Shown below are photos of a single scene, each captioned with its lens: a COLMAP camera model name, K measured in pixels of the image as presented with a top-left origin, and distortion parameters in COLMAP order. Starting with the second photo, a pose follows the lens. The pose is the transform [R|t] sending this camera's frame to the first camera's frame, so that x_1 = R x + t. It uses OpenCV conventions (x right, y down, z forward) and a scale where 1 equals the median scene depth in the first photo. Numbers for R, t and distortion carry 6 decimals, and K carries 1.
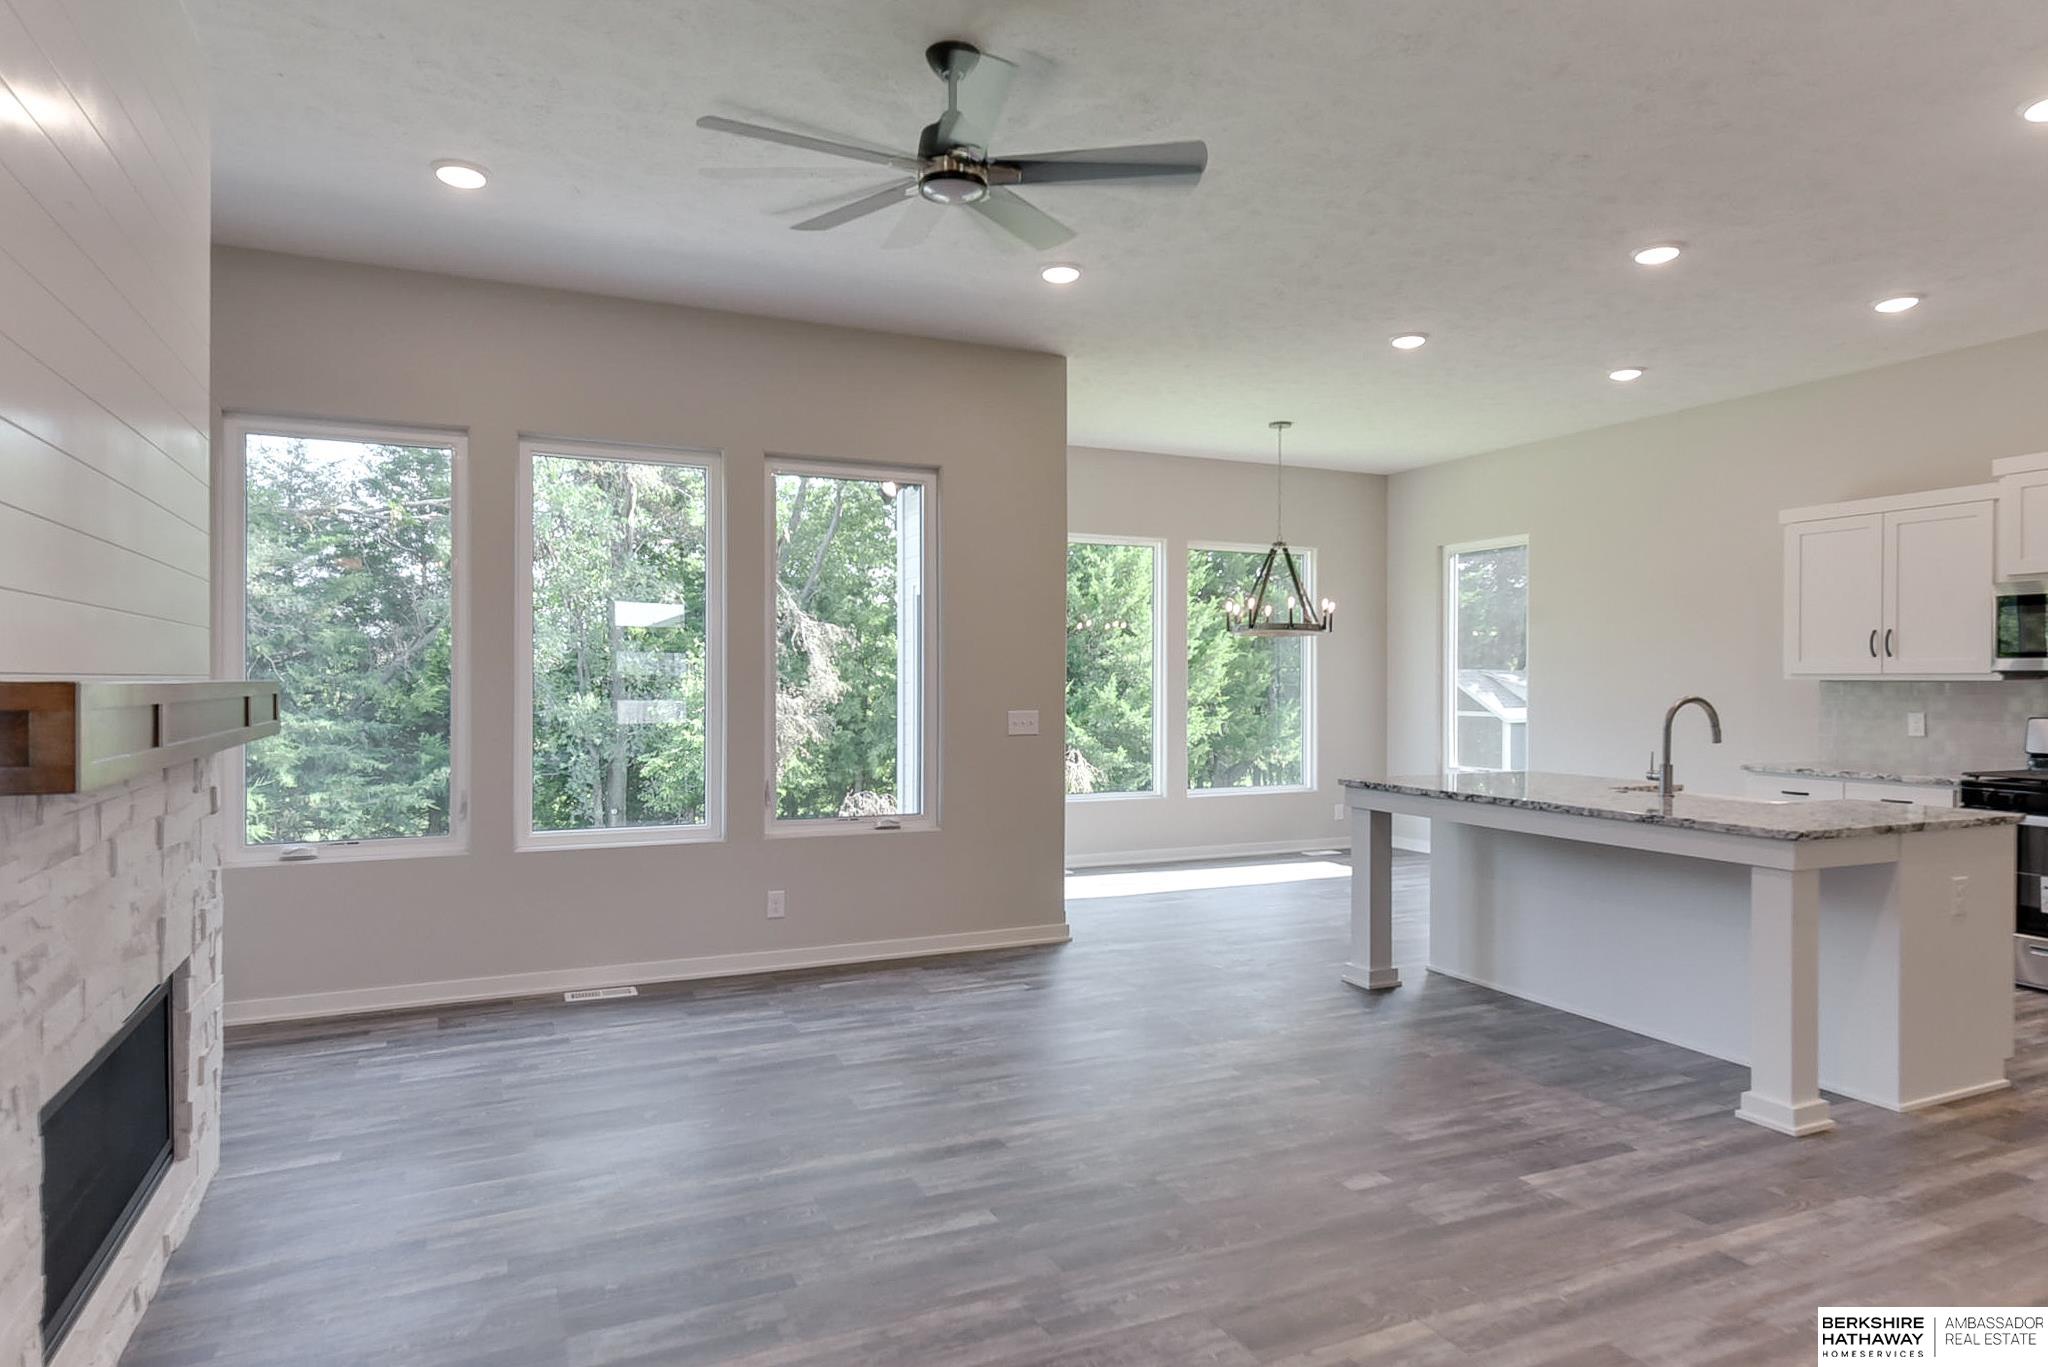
lens RADIAL K [[1200.9, 0, 1015.5], [0, 1200.9, 673.3], [0, 0, 1]] dist [0.010553, -0.000978]
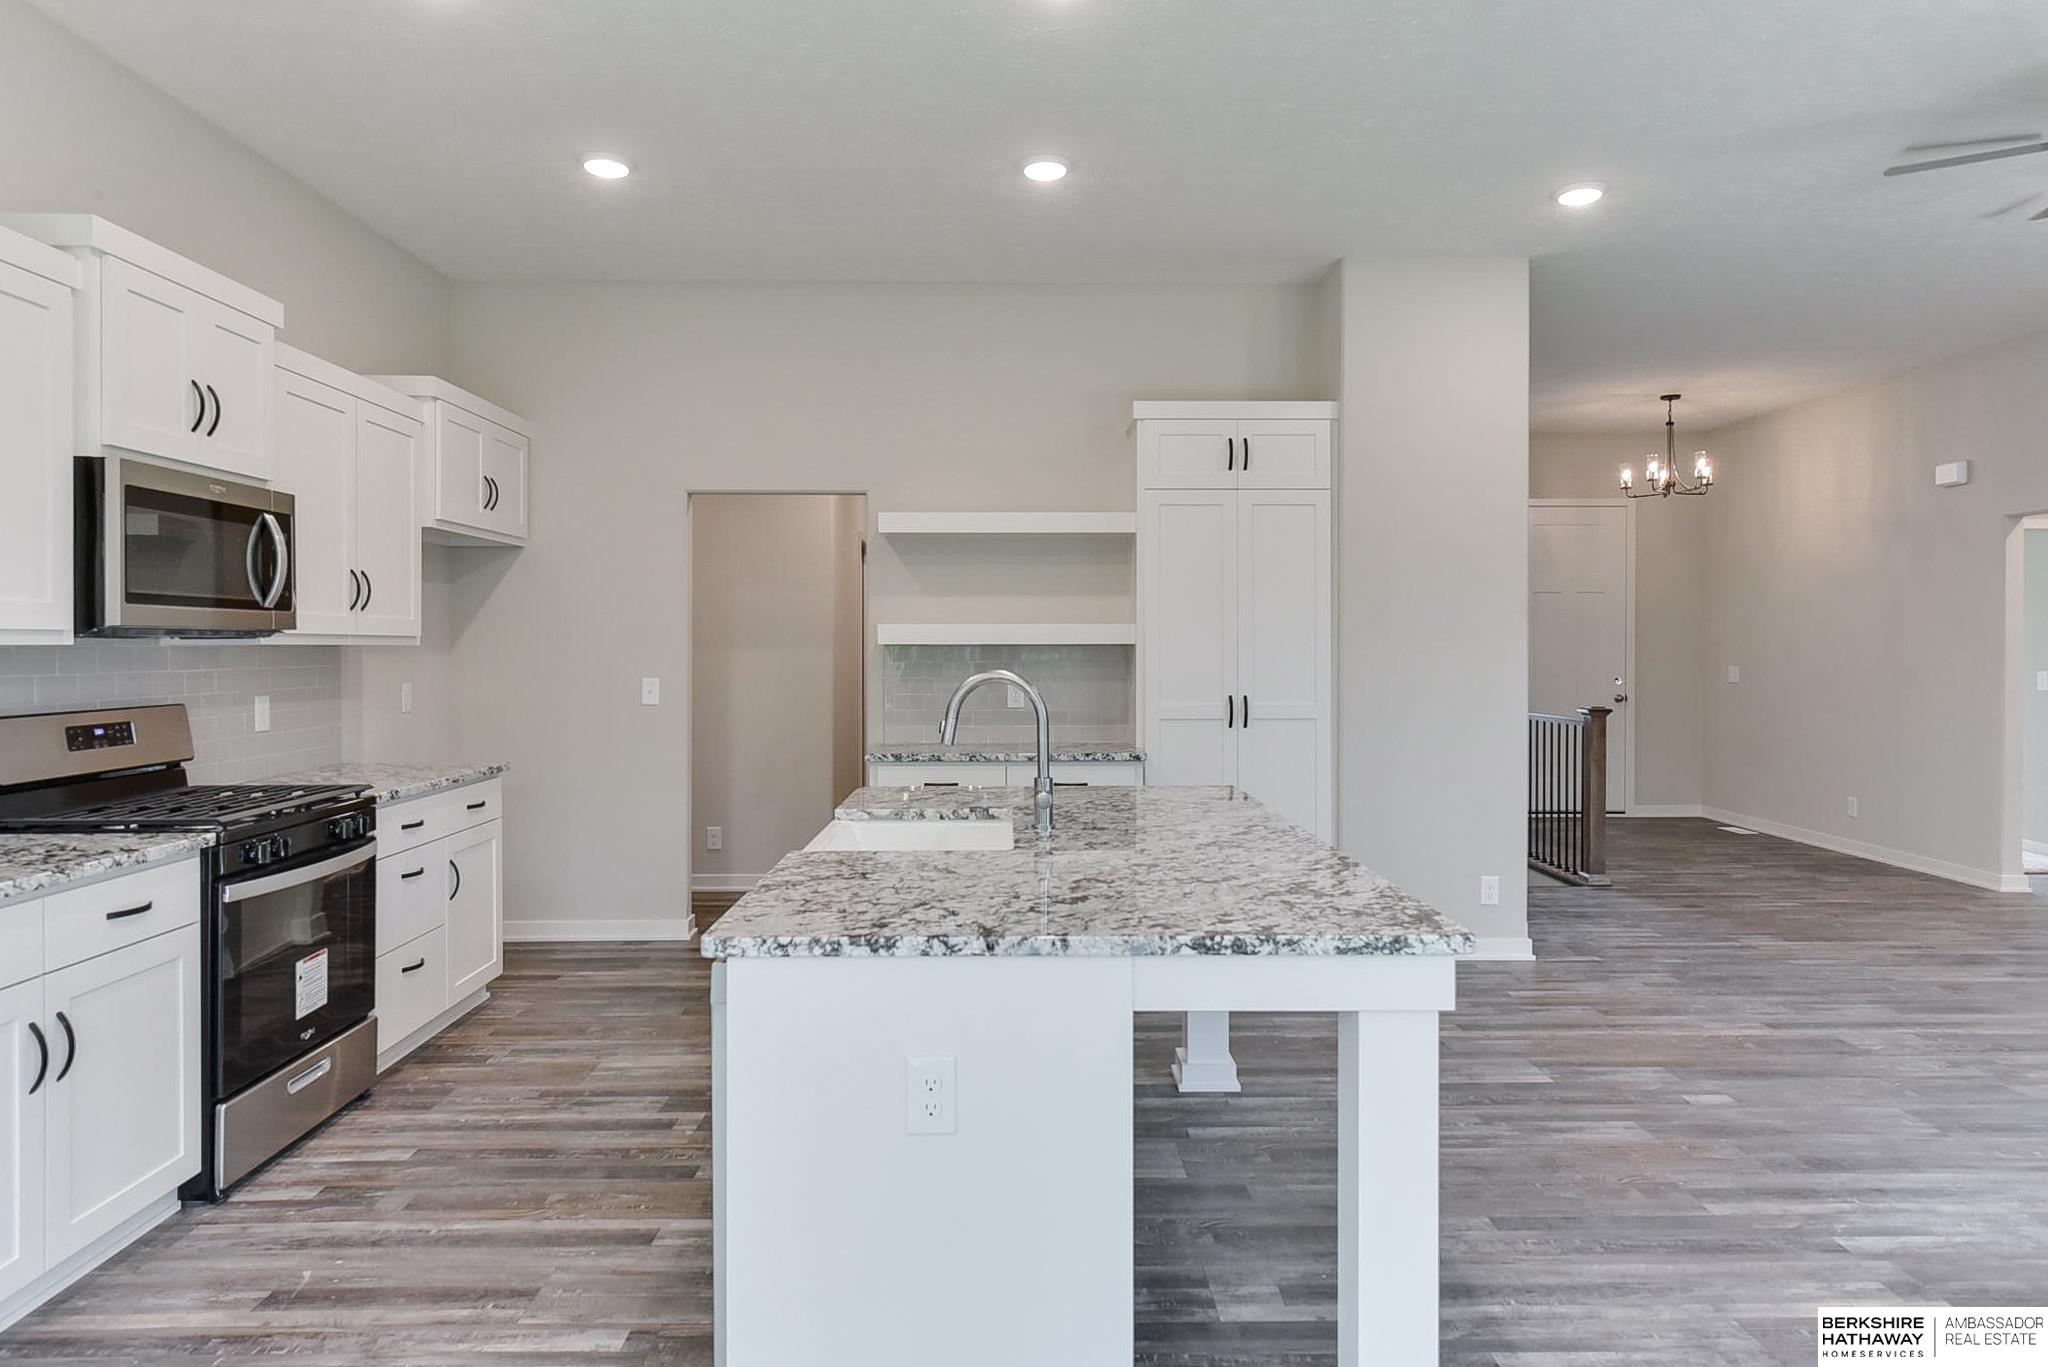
lens RADIAL K [[1255.0, 0, 1020.8], [0, 1255.0, 647.2], [0, 0, 1]] dist [0.007304, -0.001997]
pose [[-0.916546, -0.001230, 0.399928, 0.356790], [-0.003495, 0.999982, -0.004935, 0.012848], [-0.399915, -0.005921, -0.916533, 2.023009]]
